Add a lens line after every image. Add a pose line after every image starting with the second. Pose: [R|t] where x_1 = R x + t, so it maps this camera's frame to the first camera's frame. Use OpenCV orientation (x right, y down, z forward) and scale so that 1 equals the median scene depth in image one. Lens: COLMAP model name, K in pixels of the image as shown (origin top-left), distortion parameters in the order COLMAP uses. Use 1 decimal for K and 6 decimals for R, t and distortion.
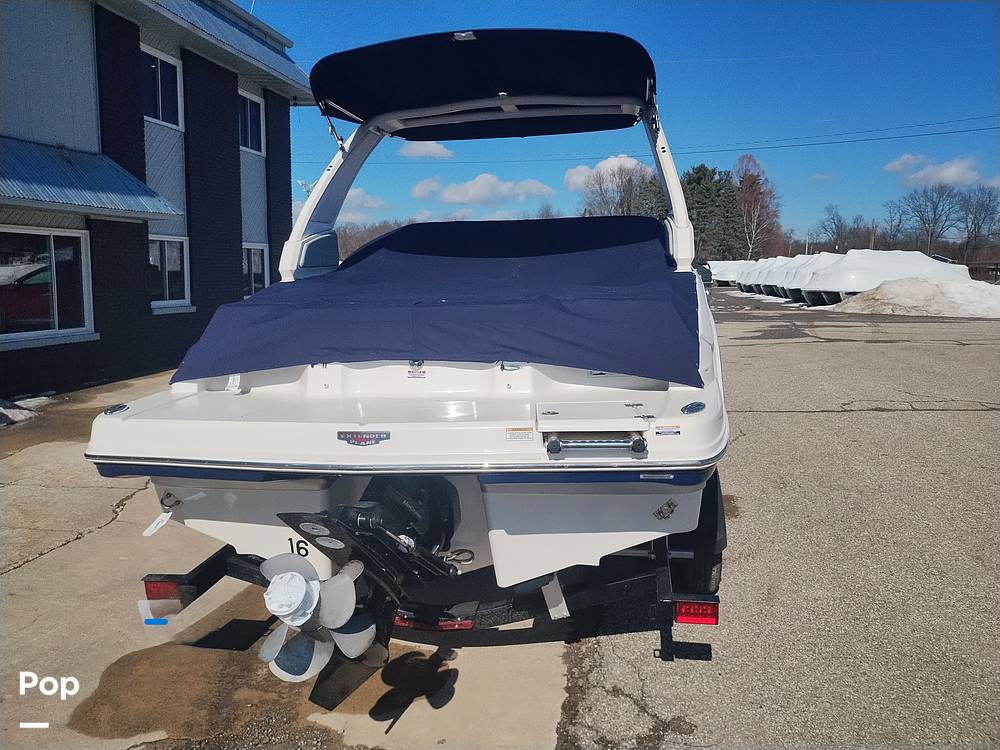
lens RADIAL K [[726.8, 0, 499.2], [0, 726.8, 370.1], [0, 0, 1]] dist [0.066887, -0.067039]
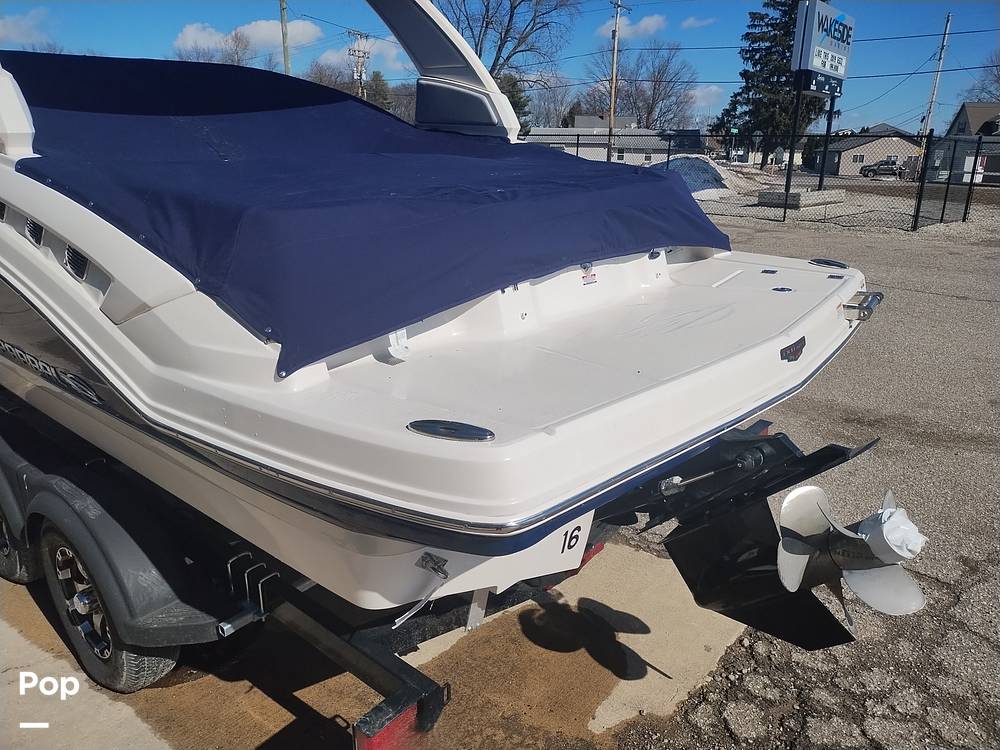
lens RADIAL K [[733.8, 0, 500.0], [0, 733.8, 375.0], [0, 0, 1]] dist [0.060009, -0.073041]
pose [[0.507173, -0.257429, 0.822500, -1.813096], [0.104912, 0.965692, 0.237555, -0.199482], [-0.855435, -0.034191, 0.516781, 1.436604]]
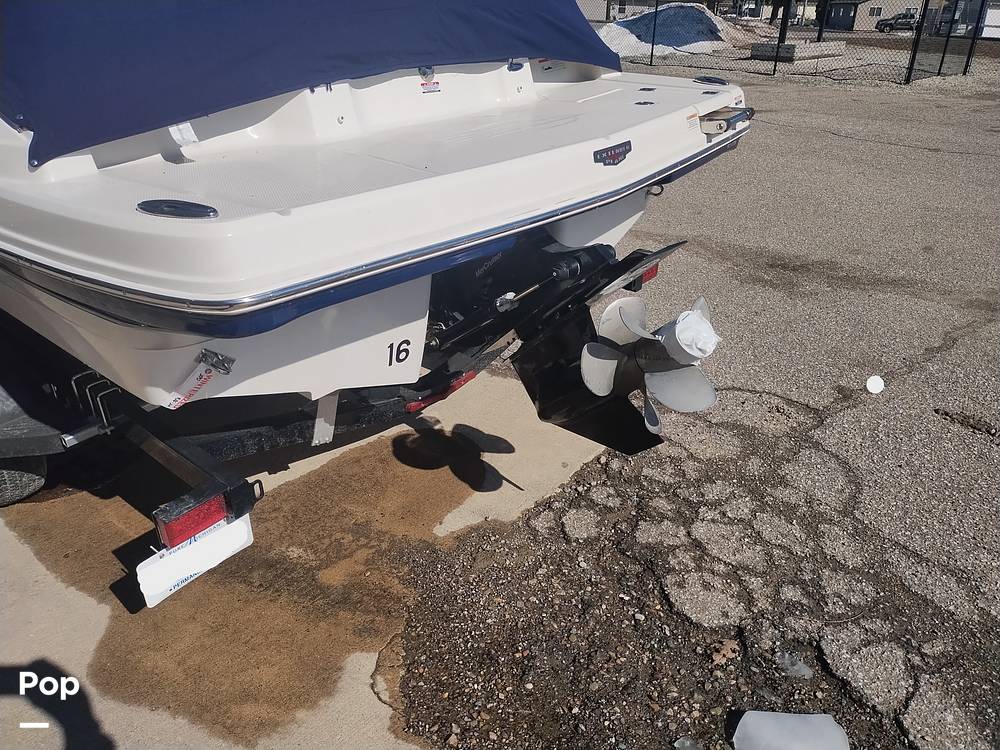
lens RADIAL K [[726.8, 0, 499.2], [0, 726.8, 370.1], [0, 0, 1]] dist [0.066887, -0.067039]
pose [[0.505913, -0.390992, 0.768881, -1.654961], [0.109227, 0.913231, 0.392528, -0.035974], [-0.855641, -0.114603, 0.504722, 1.132409]]
